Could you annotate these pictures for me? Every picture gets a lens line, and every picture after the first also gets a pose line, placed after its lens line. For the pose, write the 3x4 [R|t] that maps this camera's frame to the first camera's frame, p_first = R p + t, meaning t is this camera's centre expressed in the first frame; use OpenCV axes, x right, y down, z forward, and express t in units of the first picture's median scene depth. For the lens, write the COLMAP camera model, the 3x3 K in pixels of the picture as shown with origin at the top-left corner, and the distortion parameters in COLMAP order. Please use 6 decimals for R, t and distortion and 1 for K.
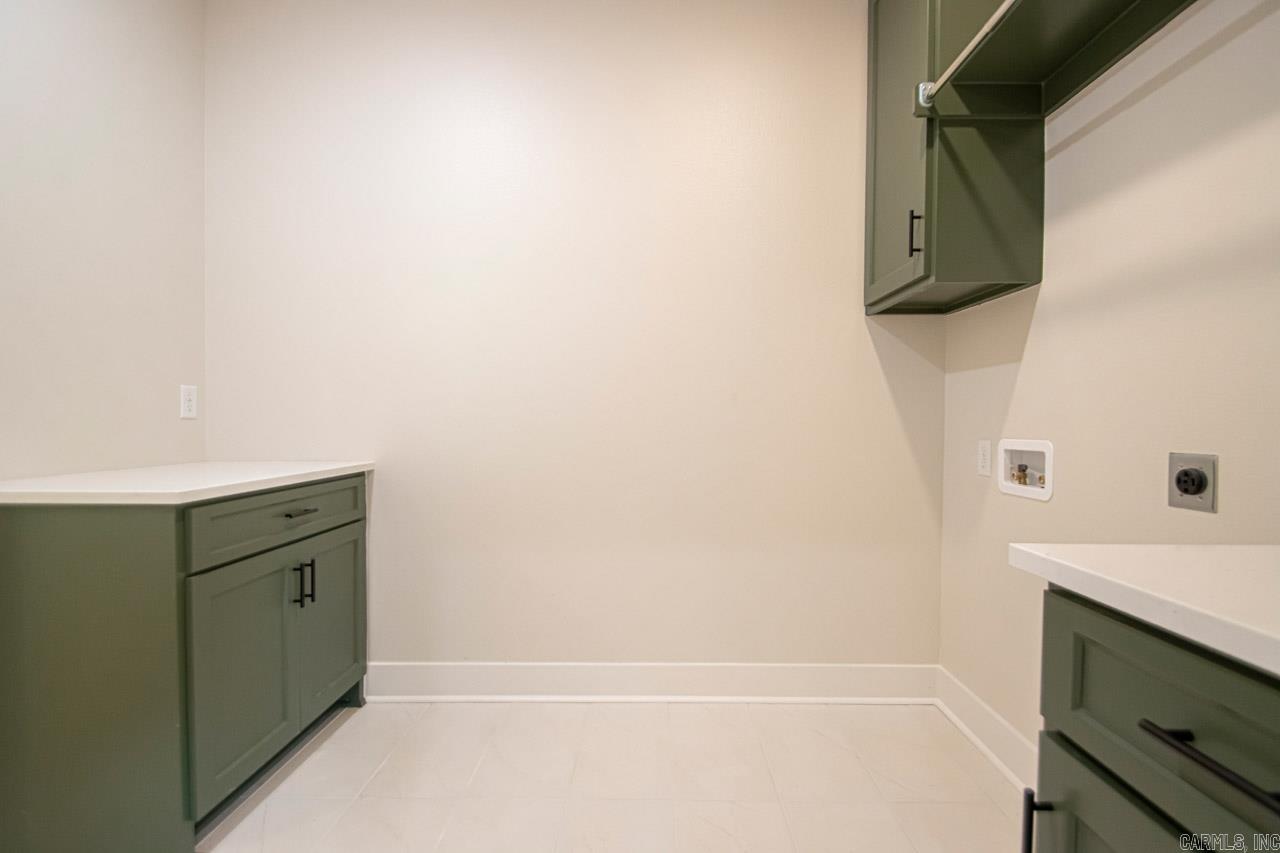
lens RADIAL K [[599.1, 0, 644.8], [0, 599.1, 425.1], [0, 0, 1]] dist [0.029800, -0.009834]
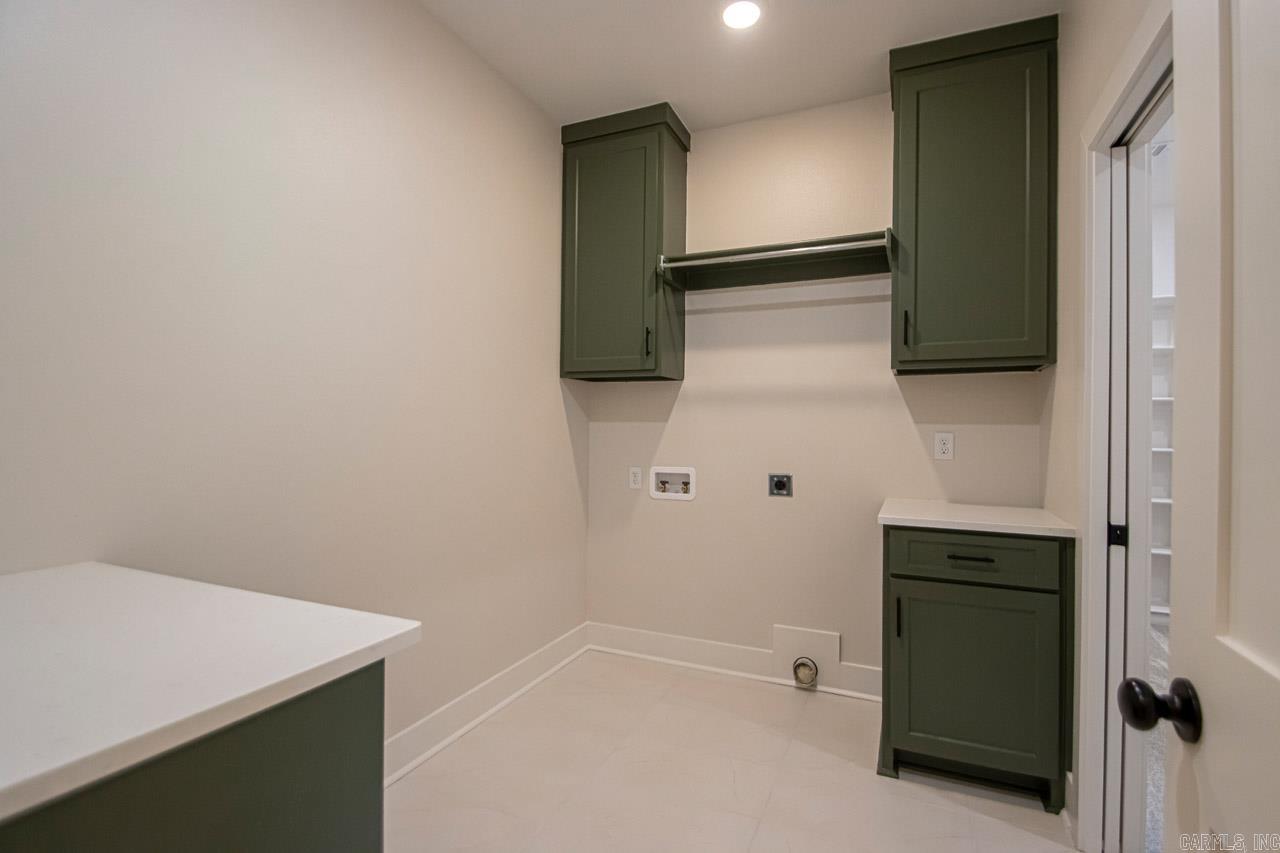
lens RADIAL K [[599.1, 0, 644.4], [0, 599.1, 424.1], [0, 0, 1]] dist [0.029800, -0.009834]
pose [[0.397710, -0.008021, 0.917476, -1.007340], [0.007235, 0.999958, 0.005606, -0.111036], [-0.917483, 0.004409, 0.397751, 0.379558]]
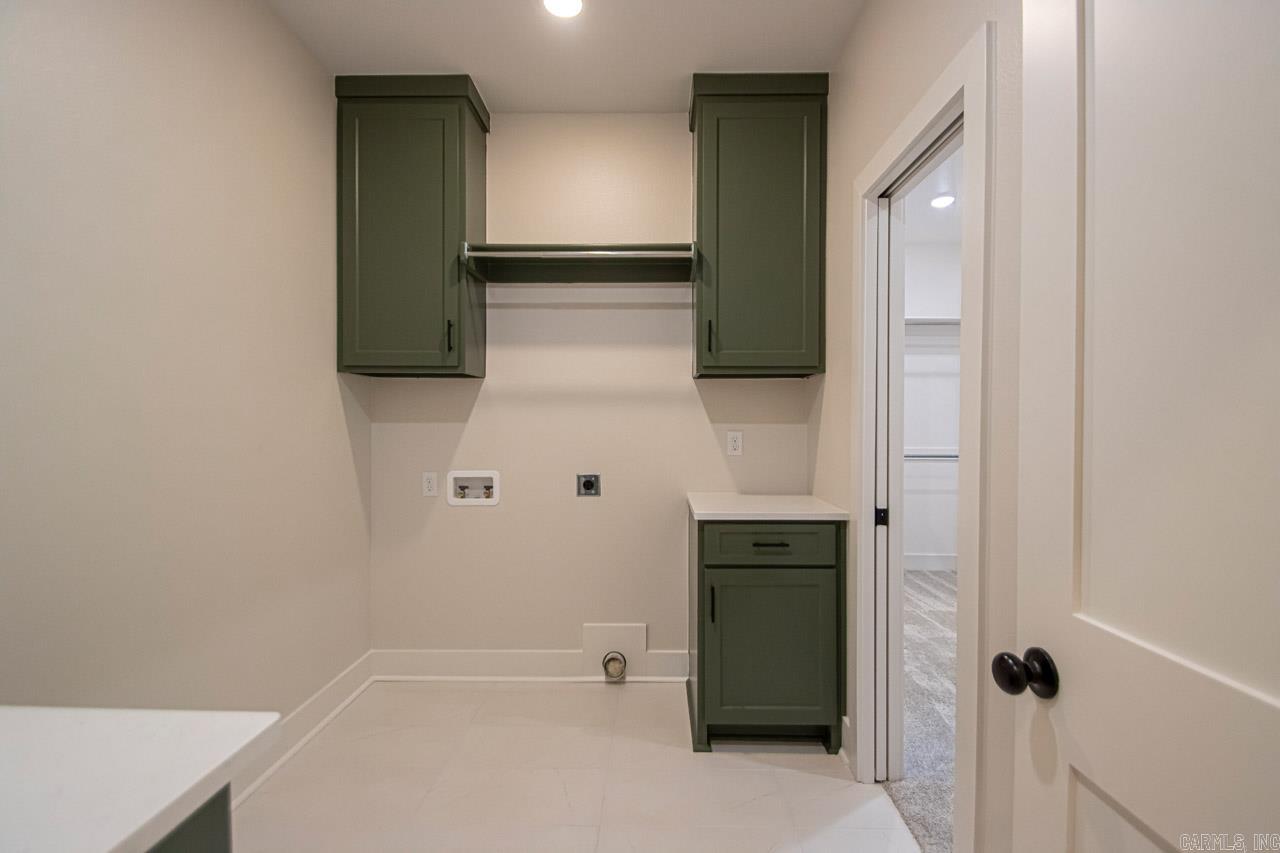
lens RADIAL K [[599.1, 0, 642.3], [0, 599.1, 425.7], [0, 0, 1]] dist [0.029800, -0.009834]
pose [[0.012639, -0.024395, 0.999622, -0.996330], [0.009305, 0.999662, 0.024279, -0.133483], [-0.999877, 0.008995, 0.012862, 0.519509]]
